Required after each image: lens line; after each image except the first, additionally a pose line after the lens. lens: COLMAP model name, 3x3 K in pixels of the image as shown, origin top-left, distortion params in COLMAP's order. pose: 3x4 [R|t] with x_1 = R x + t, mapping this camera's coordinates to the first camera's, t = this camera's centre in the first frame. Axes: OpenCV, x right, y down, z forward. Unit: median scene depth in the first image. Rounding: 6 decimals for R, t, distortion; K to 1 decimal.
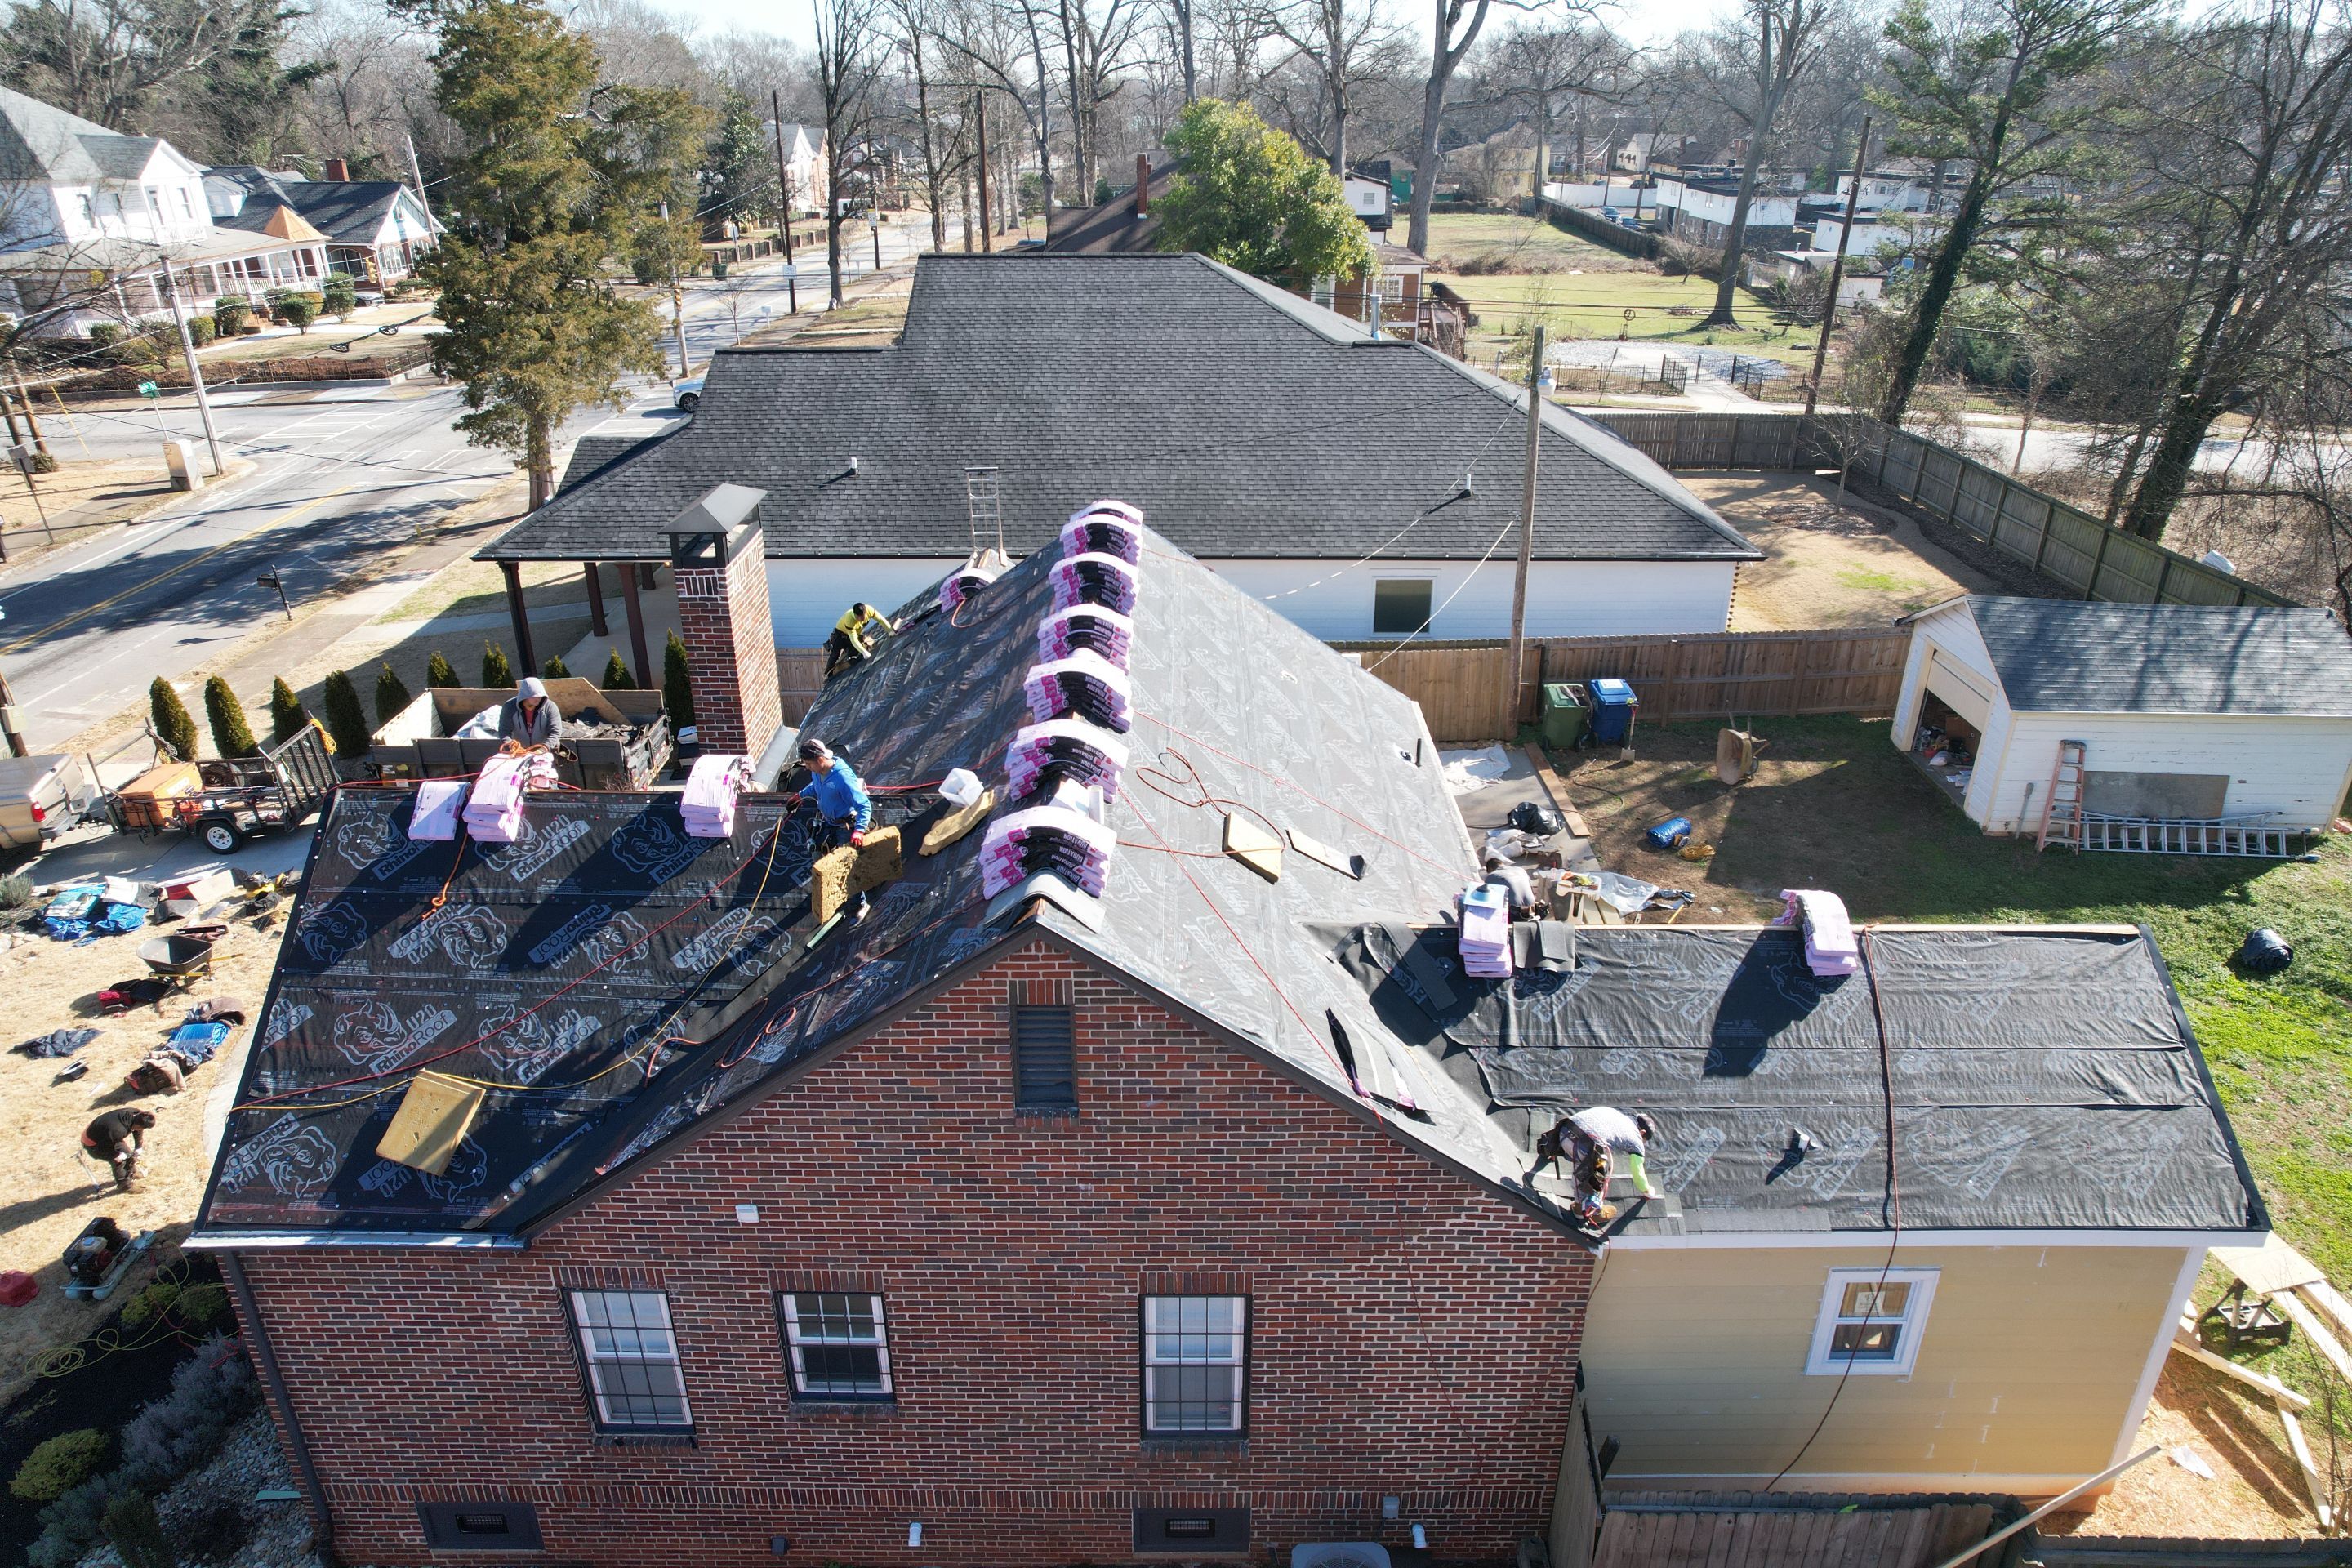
lens RADIAL K [[1499.8, 0, 1182.6], [0, 1499.8, 782.6], [0, 0, 1]] dist [-0.075800, 0.067258]
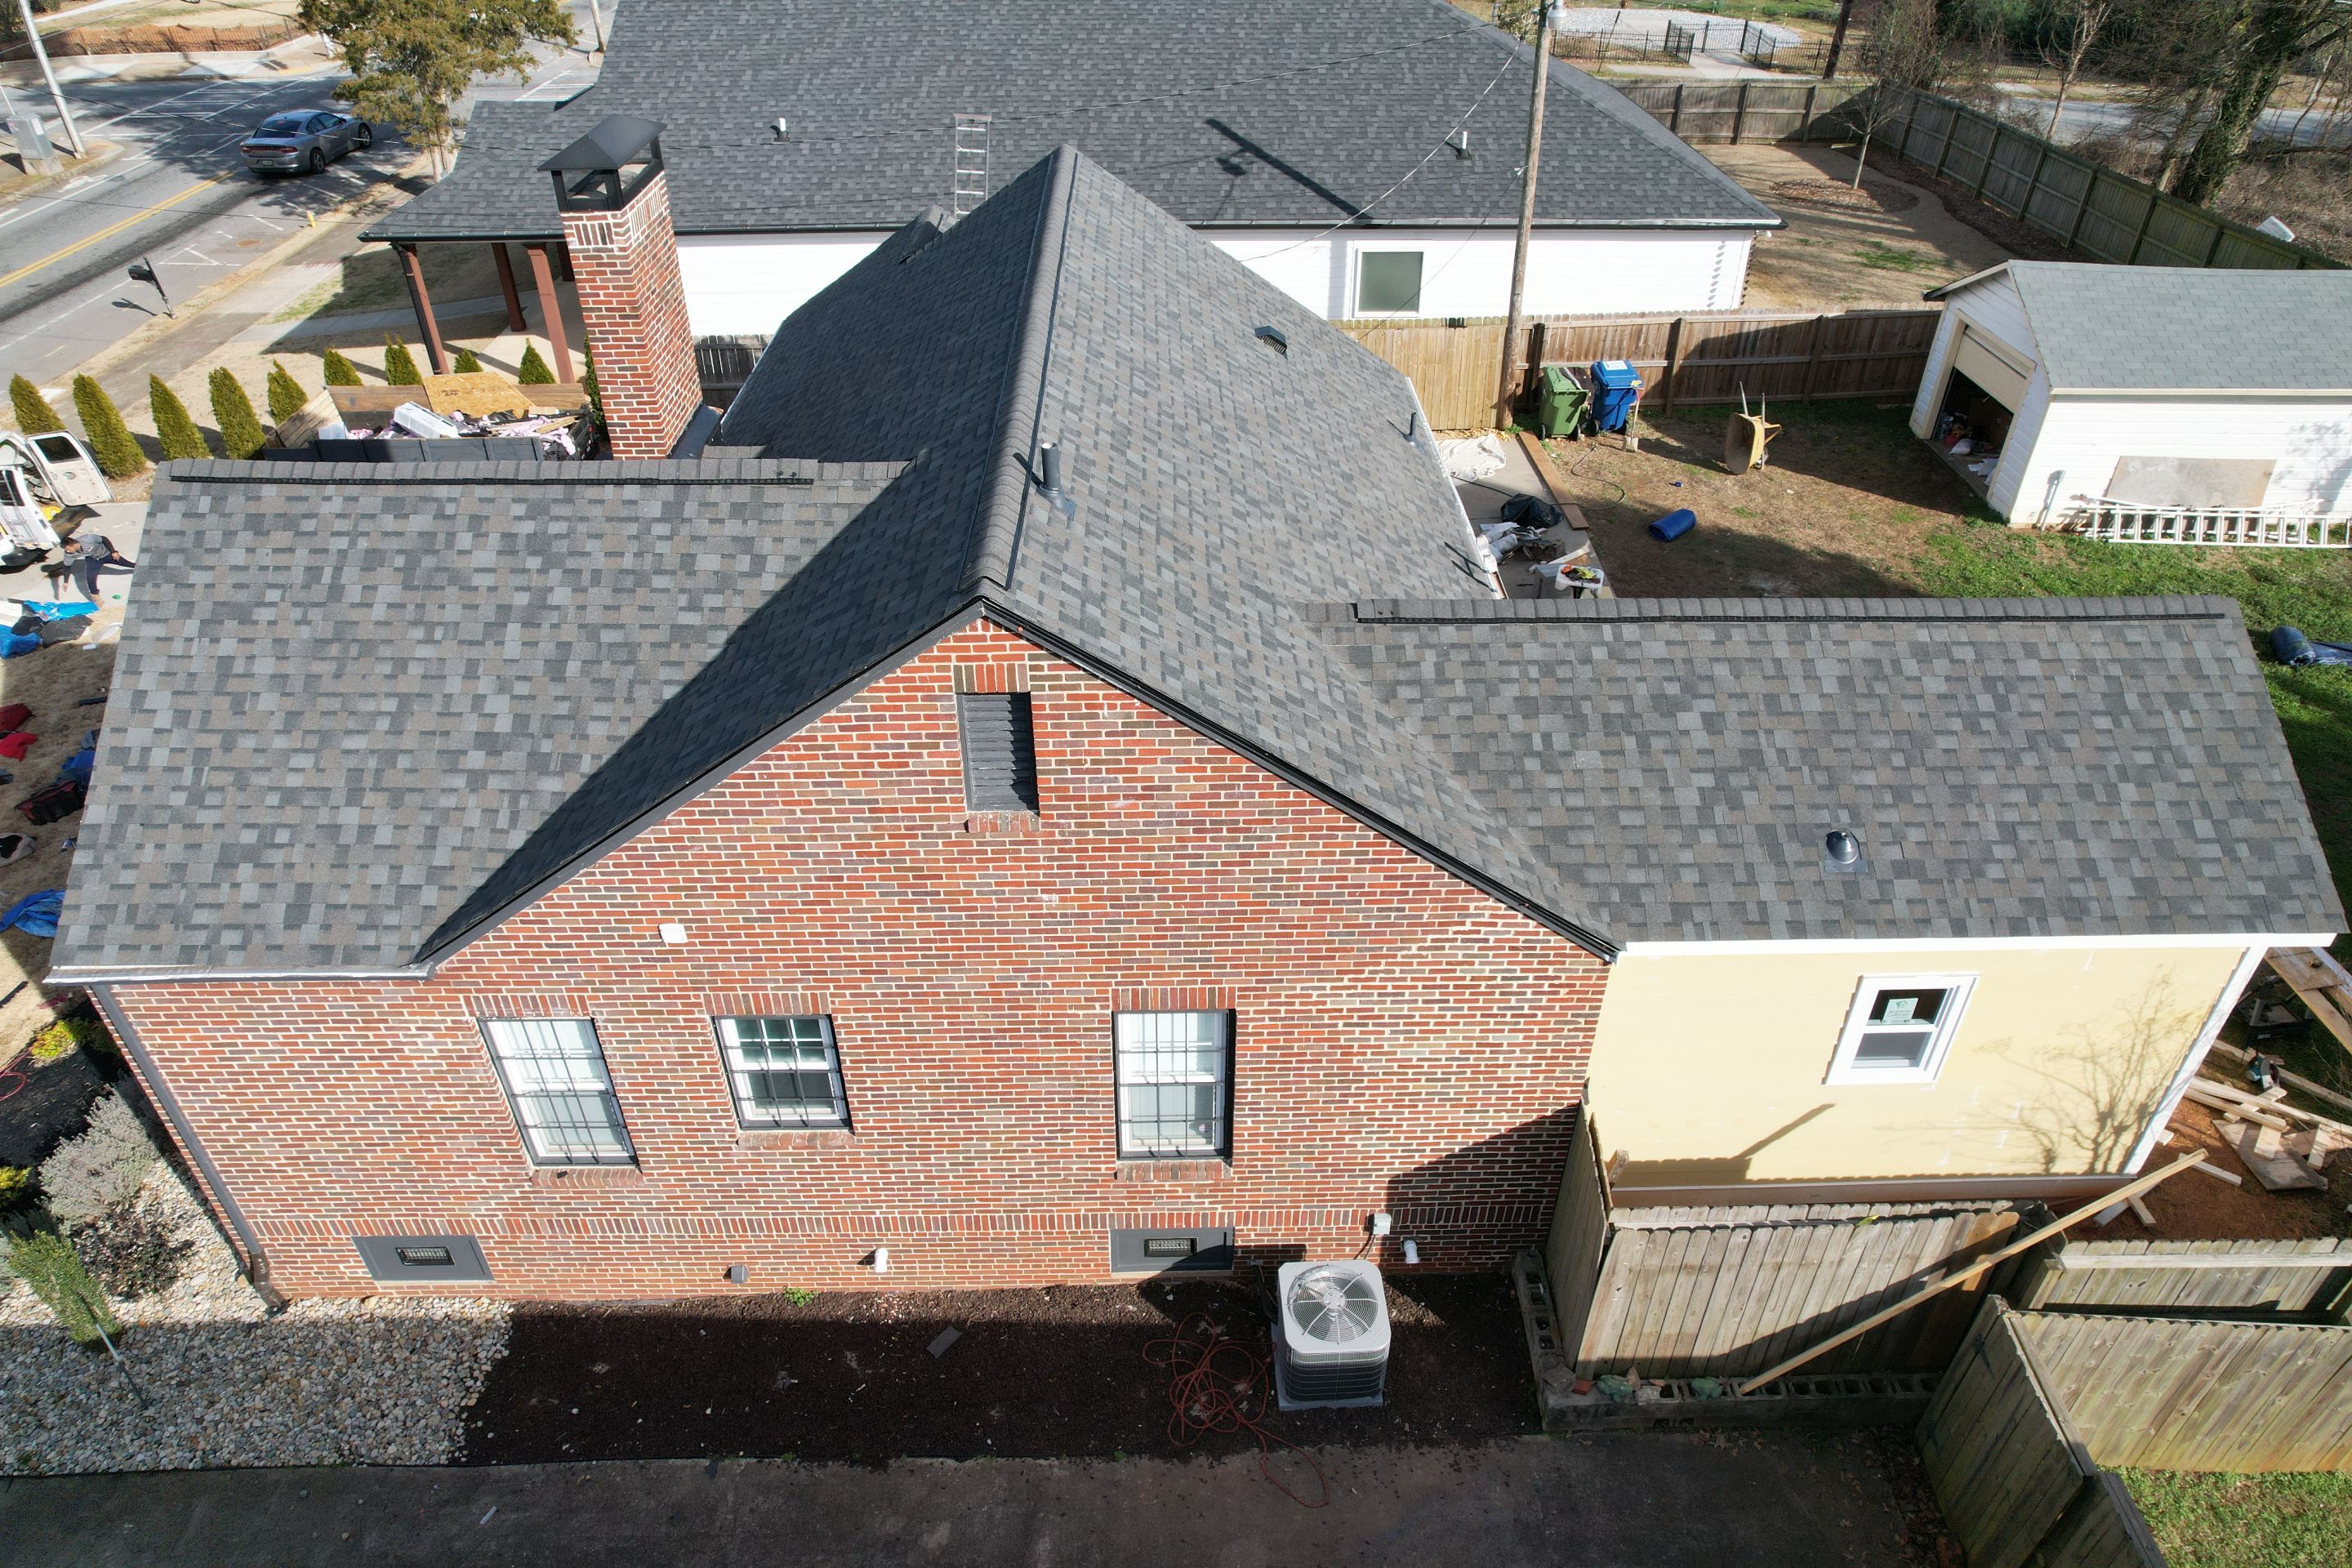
lens RADIAL K [[1499.8, 0, 1180.6], [0, 1499.8, 784.9], [0, 0, 1]] dist [-0.075800, 0.067258]
pose [[0.999783, -0.013863, 0.015544, 0.000731], [0.010742, 0.982601, 0.185417, 0.034792], [-0.017844, -0.185210, 0.982537, 0.114250]]
